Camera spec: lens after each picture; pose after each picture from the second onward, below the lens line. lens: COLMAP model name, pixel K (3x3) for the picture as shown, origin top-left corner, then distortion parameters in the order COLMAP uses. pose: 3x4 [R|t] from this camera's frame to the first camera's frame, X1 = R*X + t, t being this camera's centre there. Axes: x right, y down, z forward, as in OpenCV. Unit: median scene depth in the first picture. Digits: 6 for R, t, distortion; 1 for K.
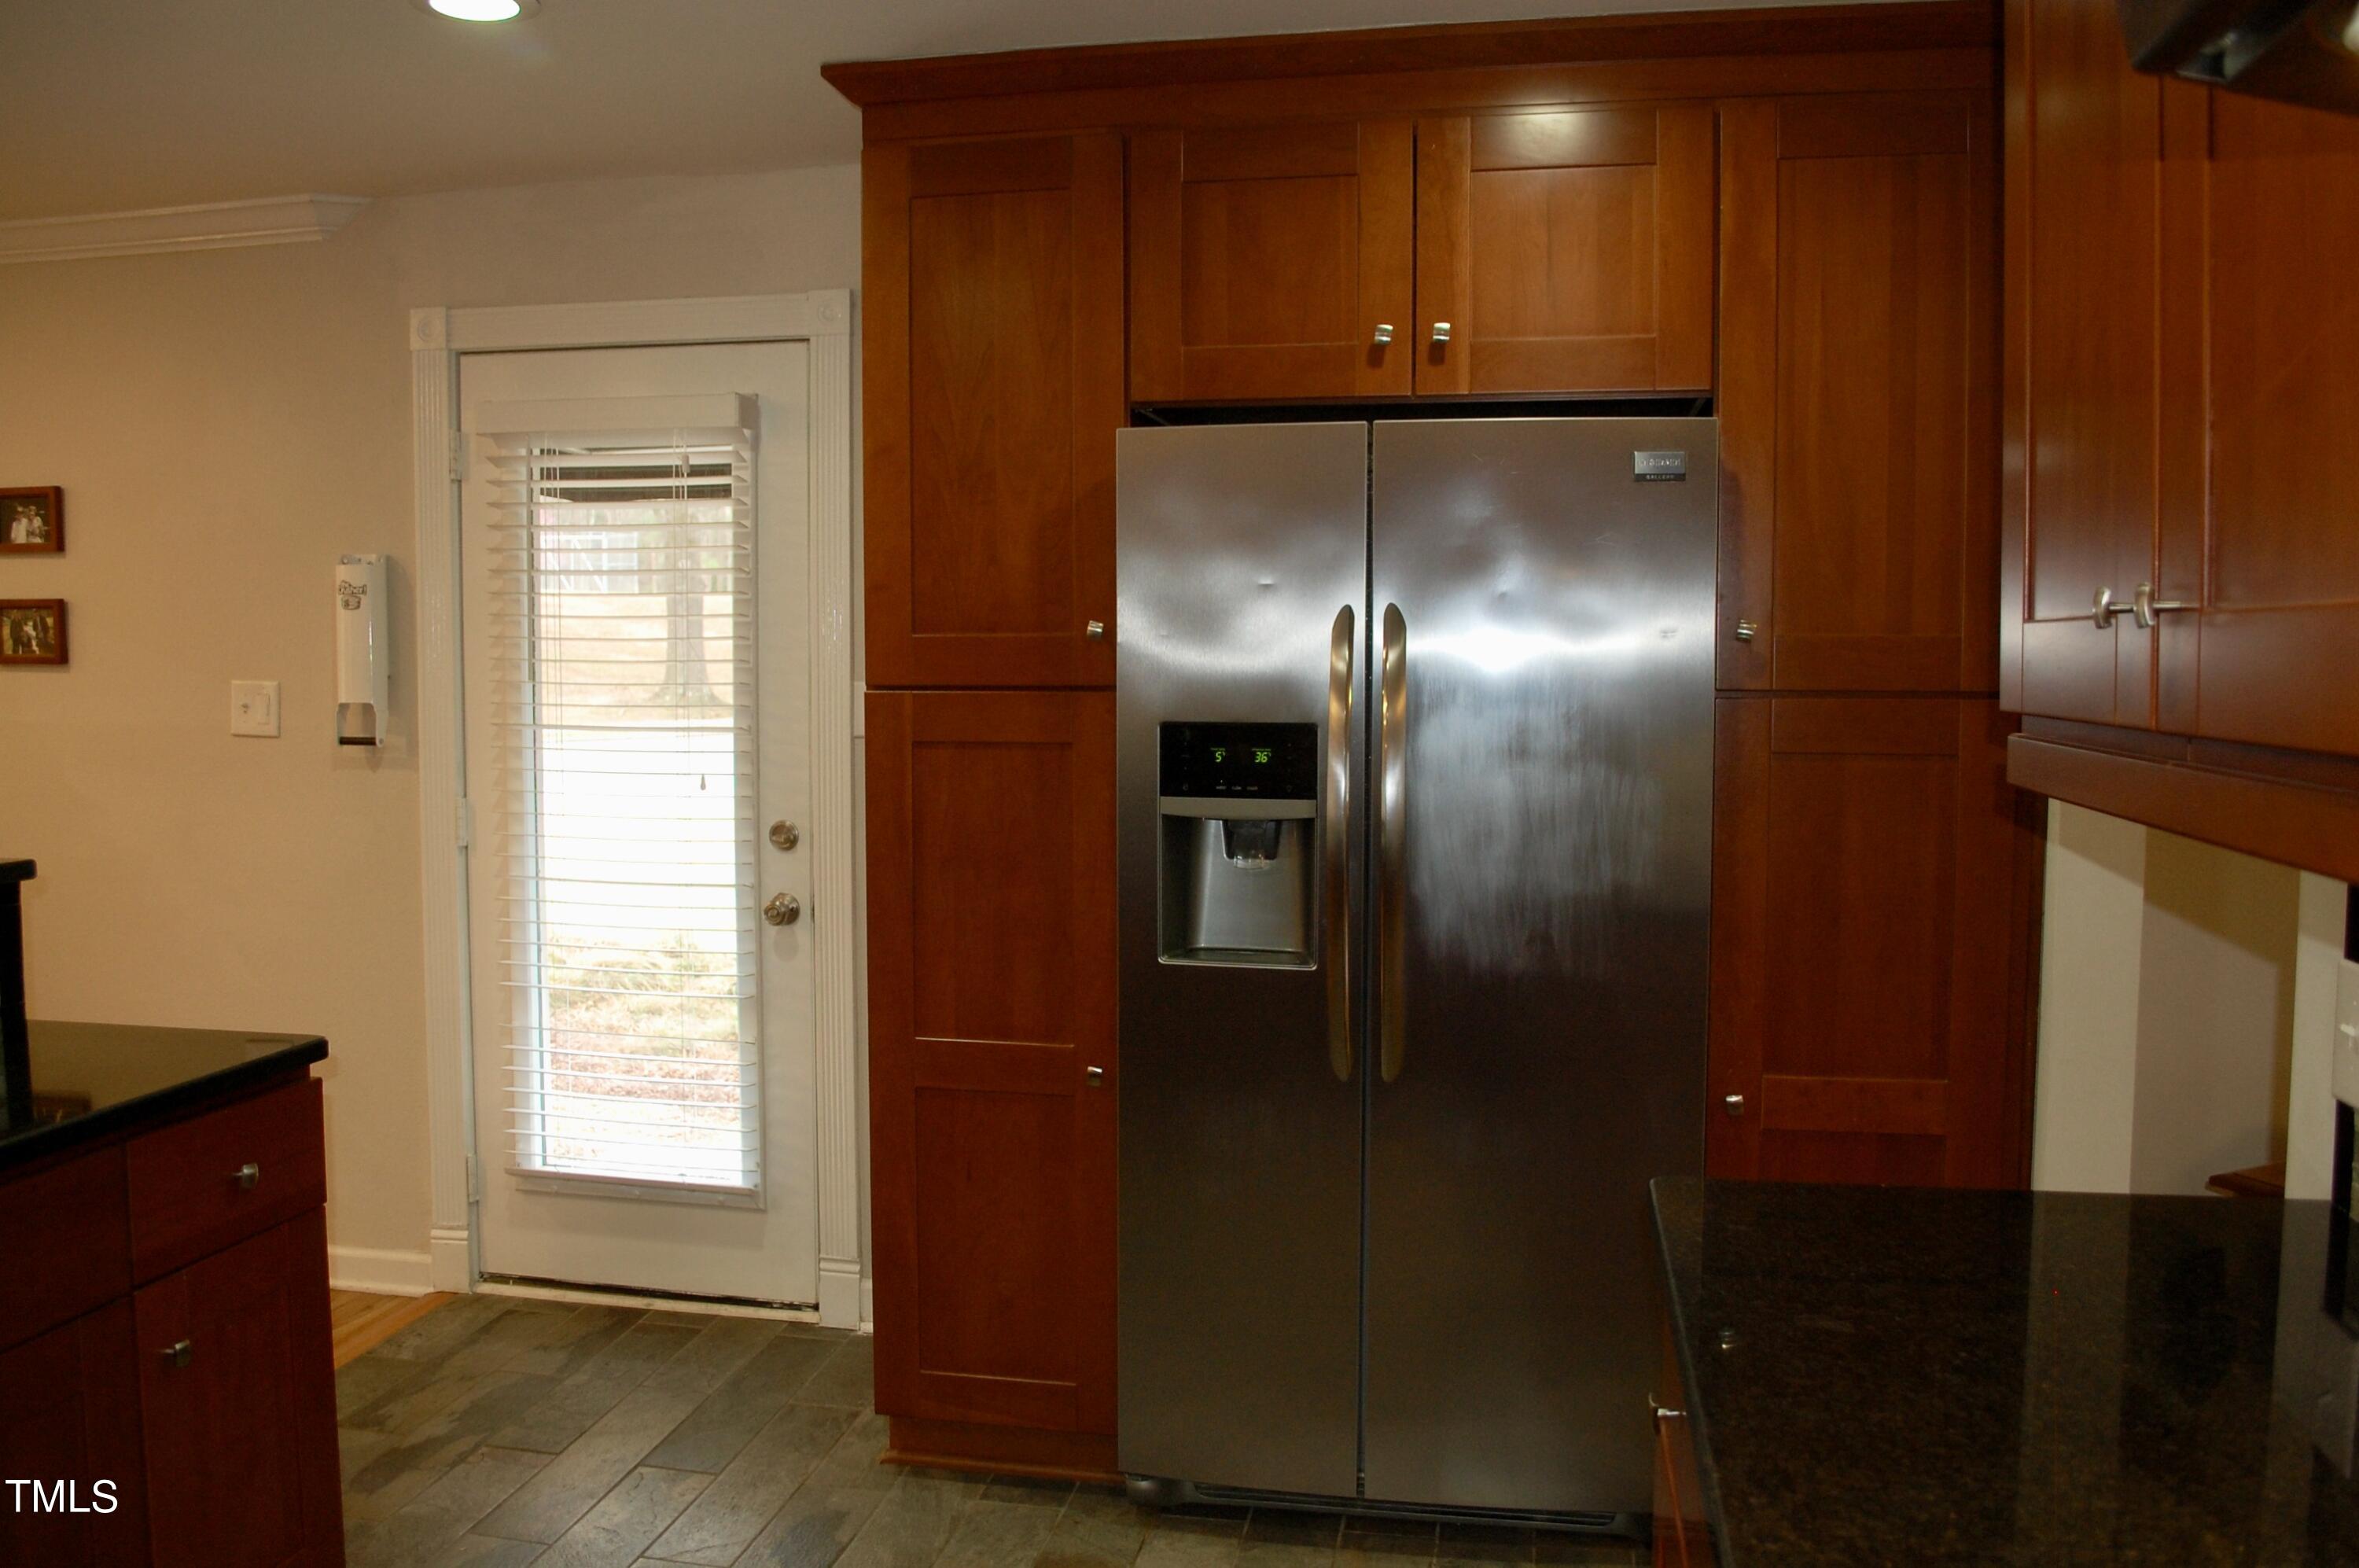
lens RADIAL K [[1861.9, 0, 1177.5], [0, 1861.9, 778.2], [0, 0, 1]] dist [-0.075616, -0.001284]
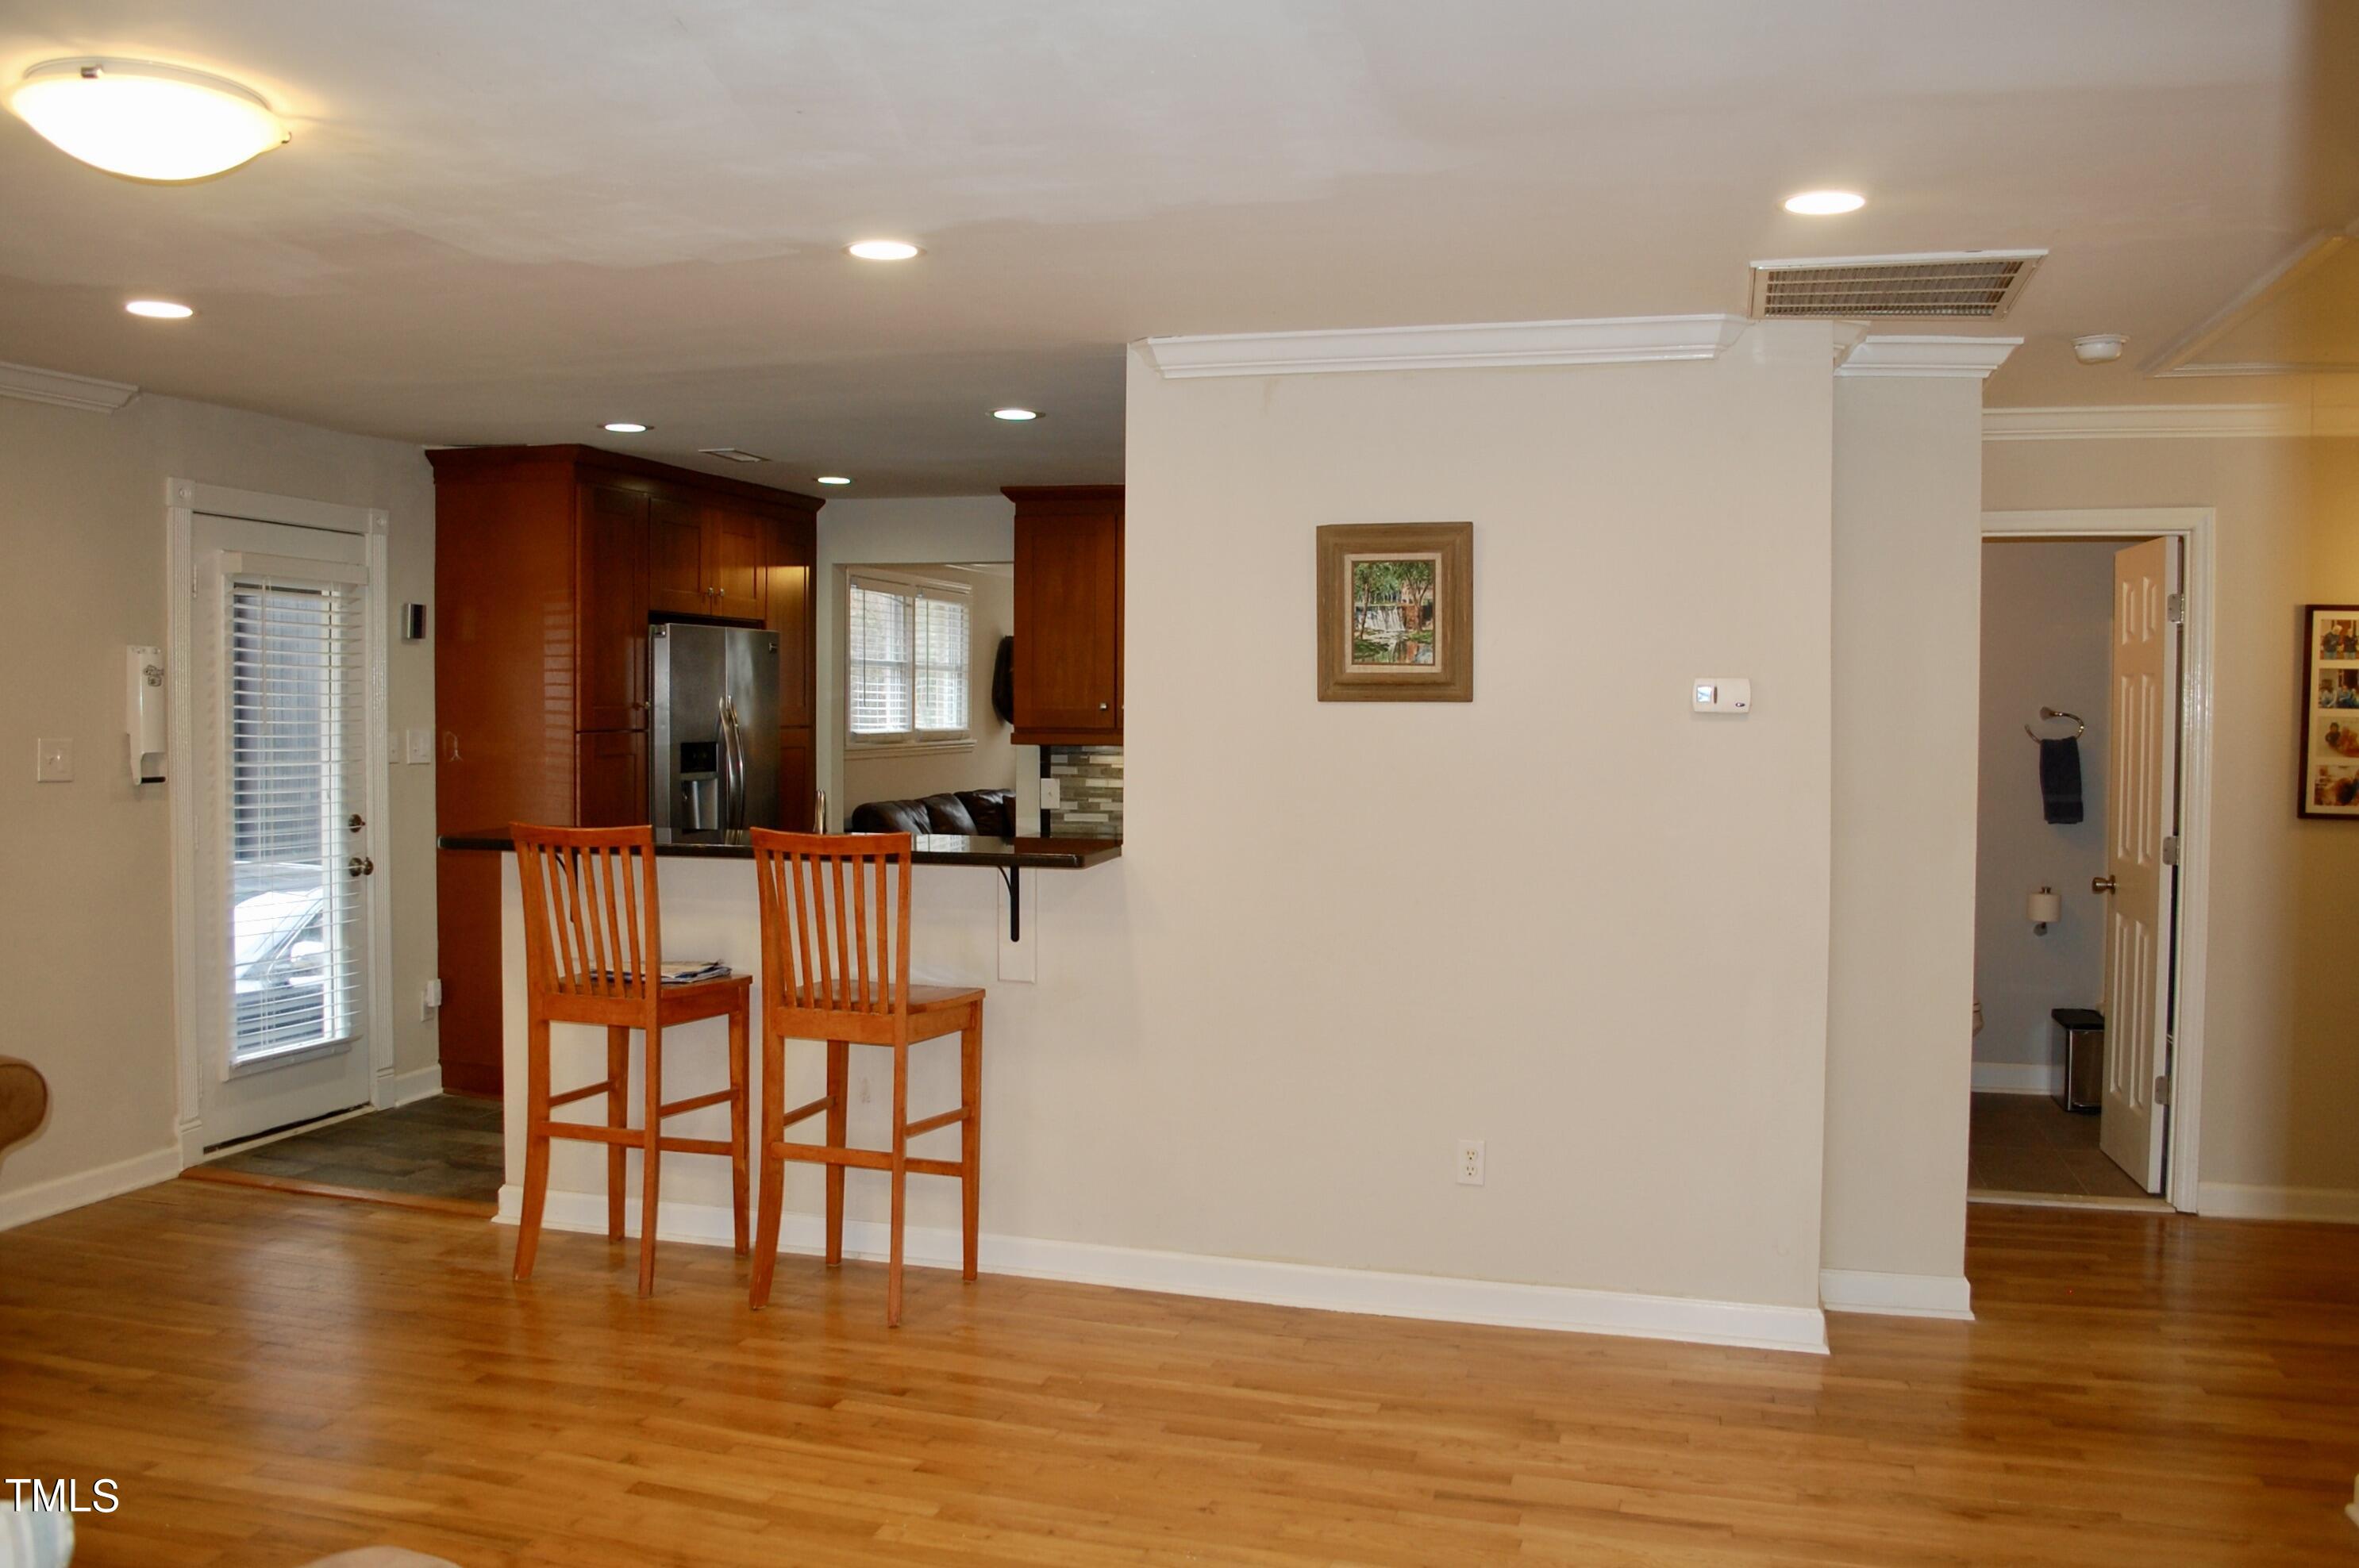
lens RADIAL K [[1861.6, 0, 1180.5], [0, 1861.6, 780.4], [0, 0, 1]] dist [-0.075616, -0.001284]
pose [[0.086515, -0.043456, 0.995302, -1.772601], [0.061854, 0.997355, 0.038169, -0.024499], [-0.994329, 0.058261, 0.088974, 0.099582]]
